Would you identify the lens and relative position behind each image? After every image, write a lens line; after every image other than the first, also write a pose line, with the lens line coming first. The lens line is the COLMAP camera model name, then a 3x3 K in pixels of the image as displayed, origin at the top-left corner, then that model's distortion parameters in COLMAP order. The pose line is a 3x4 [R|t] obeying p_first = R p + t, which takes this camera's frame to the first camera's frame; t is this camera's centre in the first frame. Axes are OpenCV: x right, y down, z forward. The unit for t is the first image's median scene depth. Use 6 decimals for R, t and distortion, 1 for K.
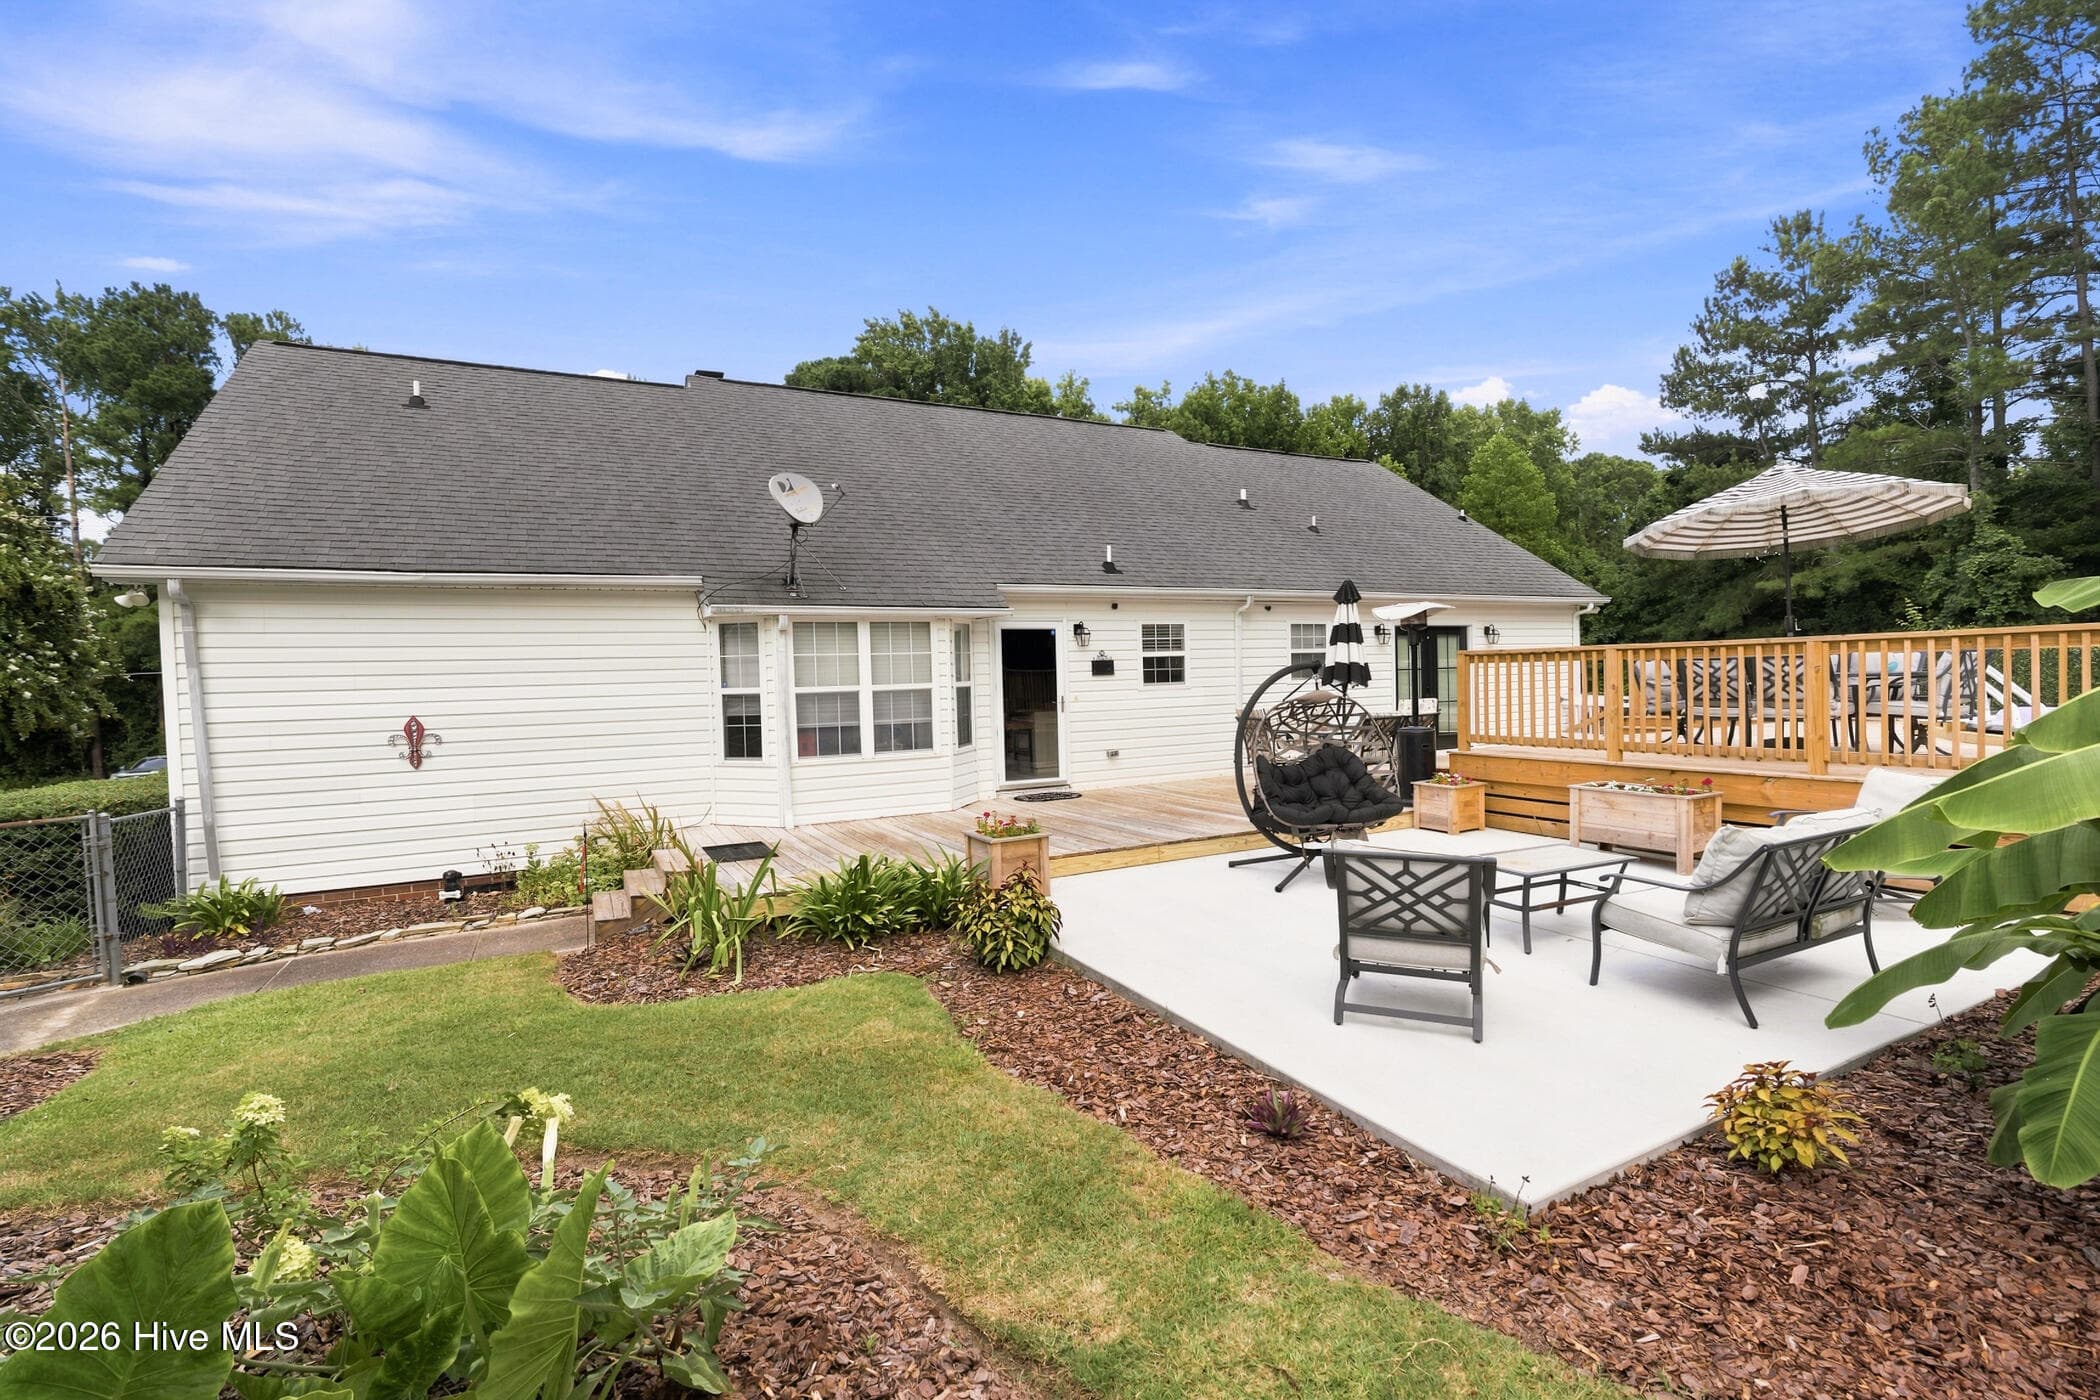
lens RADIAL K [[941.7, 0, 1049.0], [0, 941.7, 689.8], [0, 0, 1]] dist [-0.003337, 0.000903]
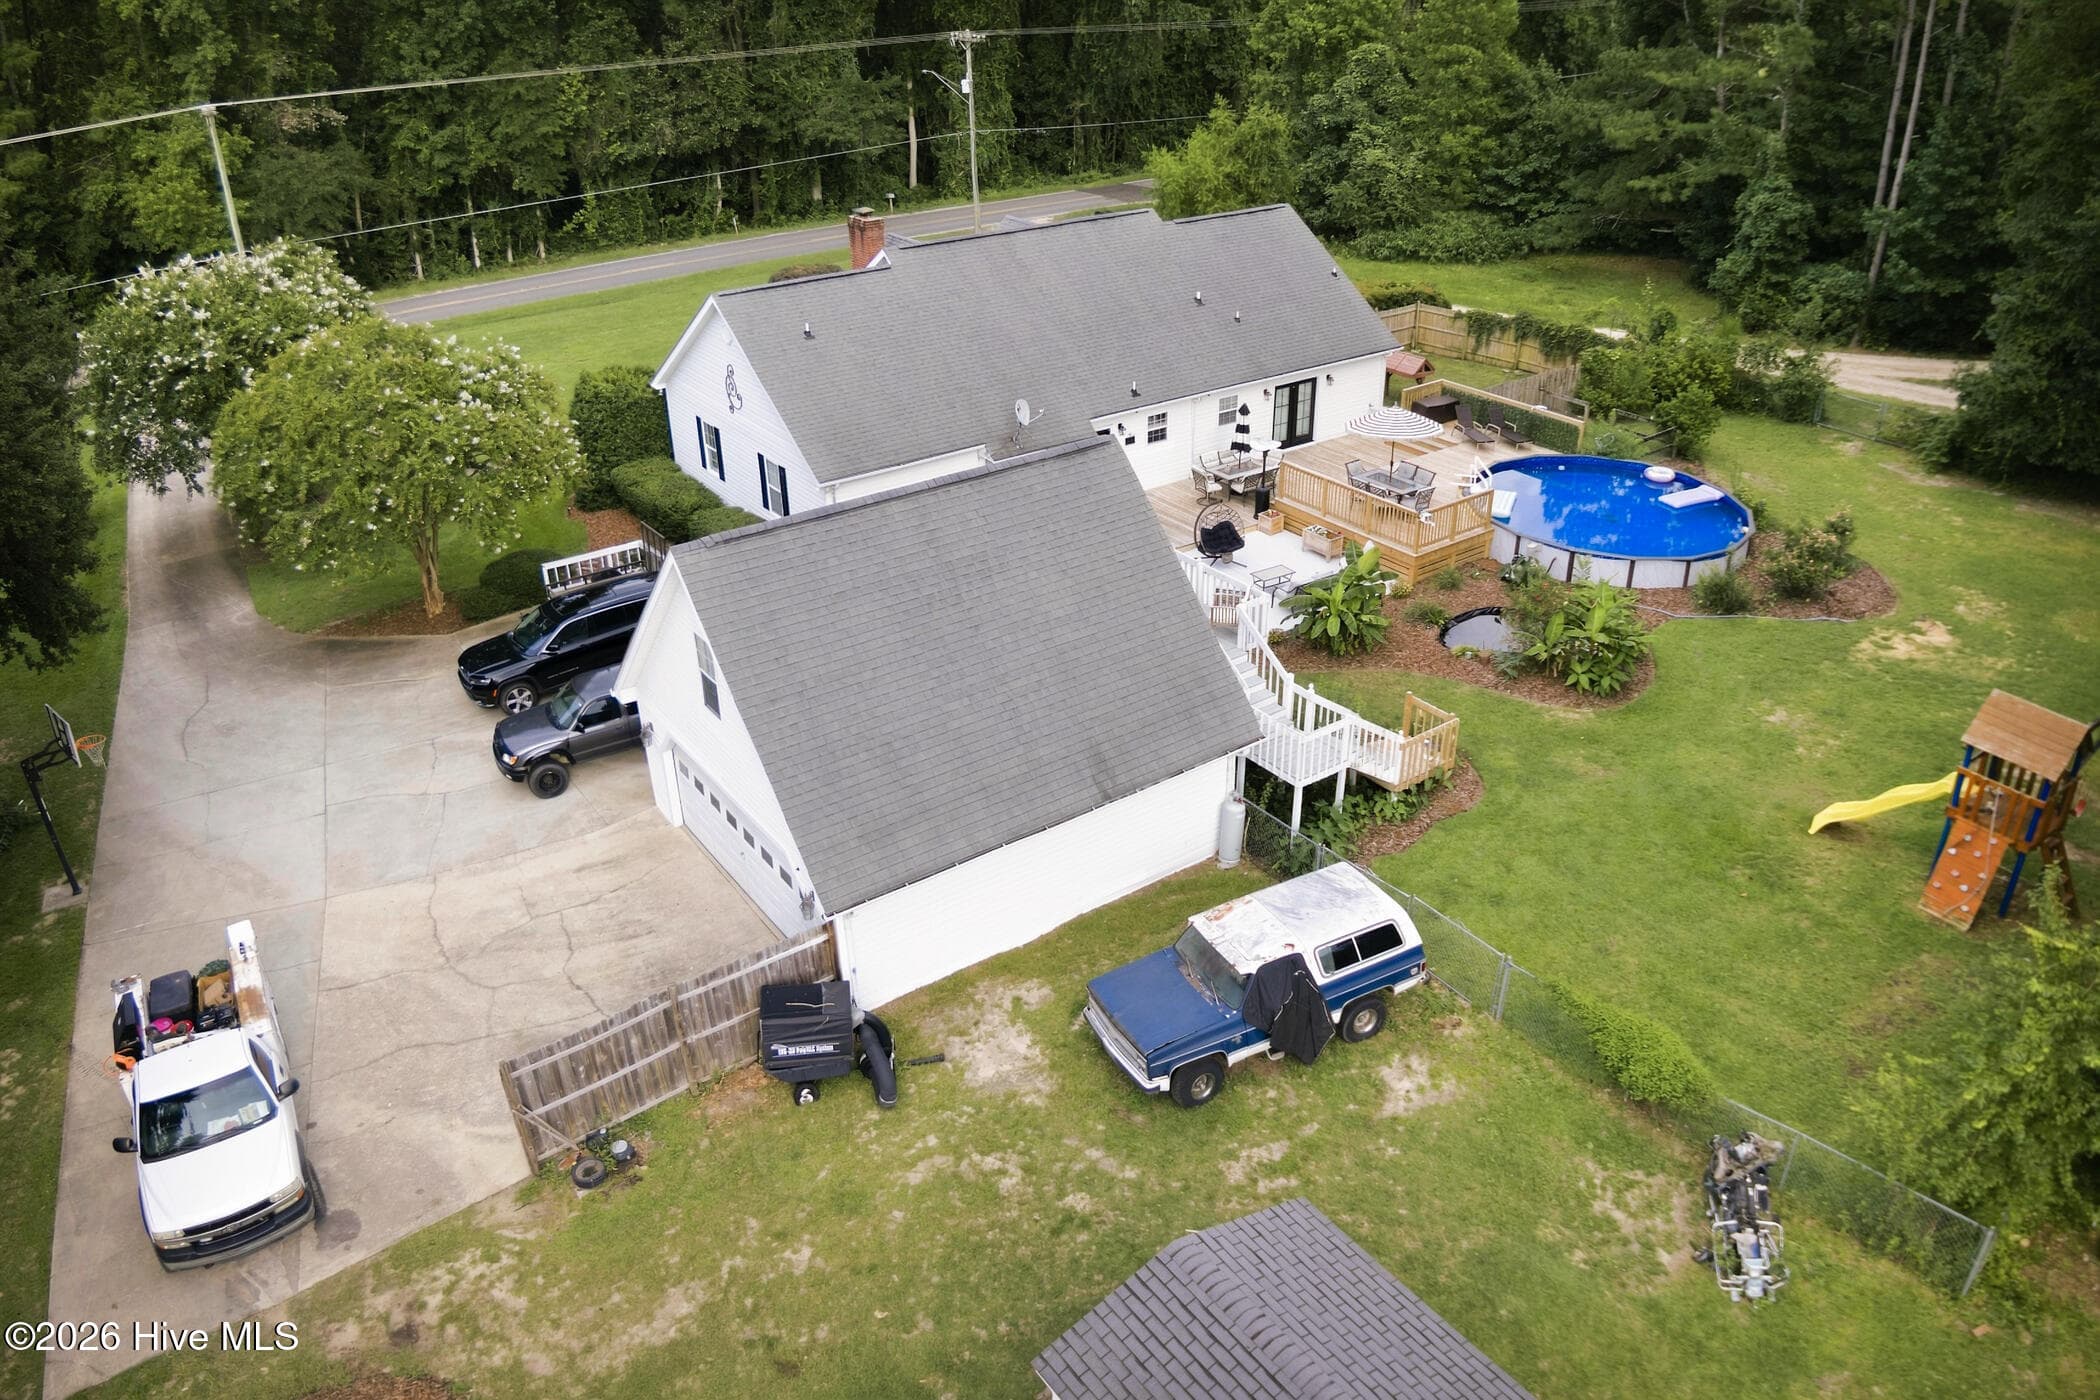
lens RADIAL K [[1489.5, 0, 1055.1], [0, 1489.5, 693.0], [0, 0, 1]] dist [-0.116571, -0.001649]
pose [[0.990804, -0.049857, 0.125782, -0.534073], [-0.013785, 0.887600, 0.460408, -1.010695], [-0.134599, -0.457908, 0.878751, -2.071099]]
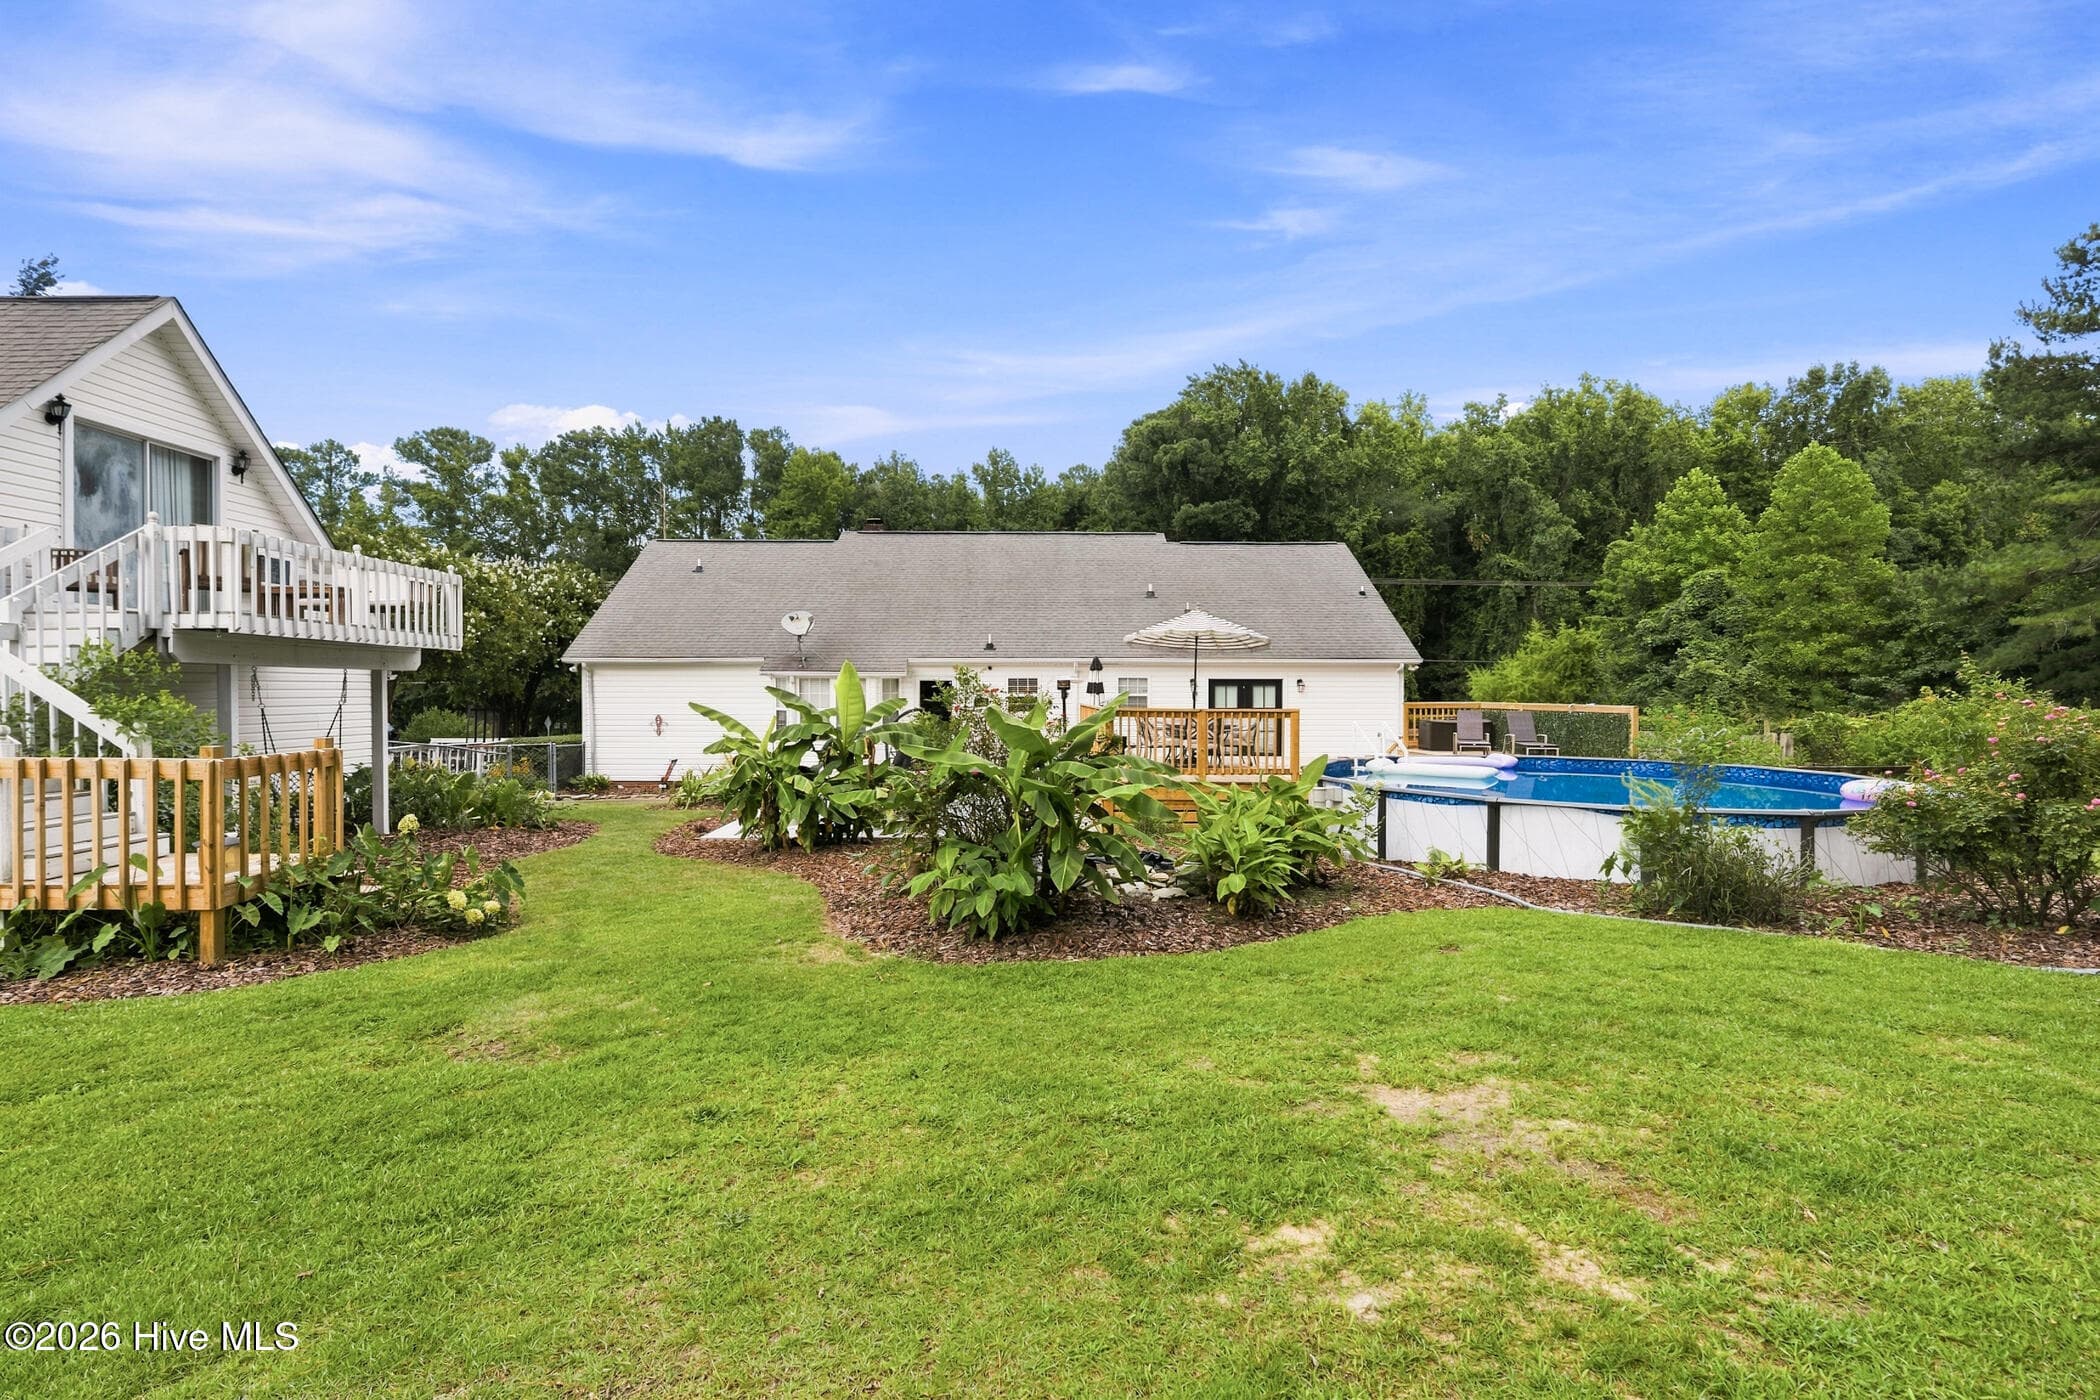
lens RADIAL K [[941.7, 0, 1049.0], [0, 941.7, 689.8], [0, 0, 1]] dist [-0.003337, 0.000903]
pose [[0.898206, 0.031110, -0.438473, 0.931448], [-0.032857, 0.999454, 0.003604, -0.056067], [0.438346, 0.011170, 0.898737, -0.547362]]
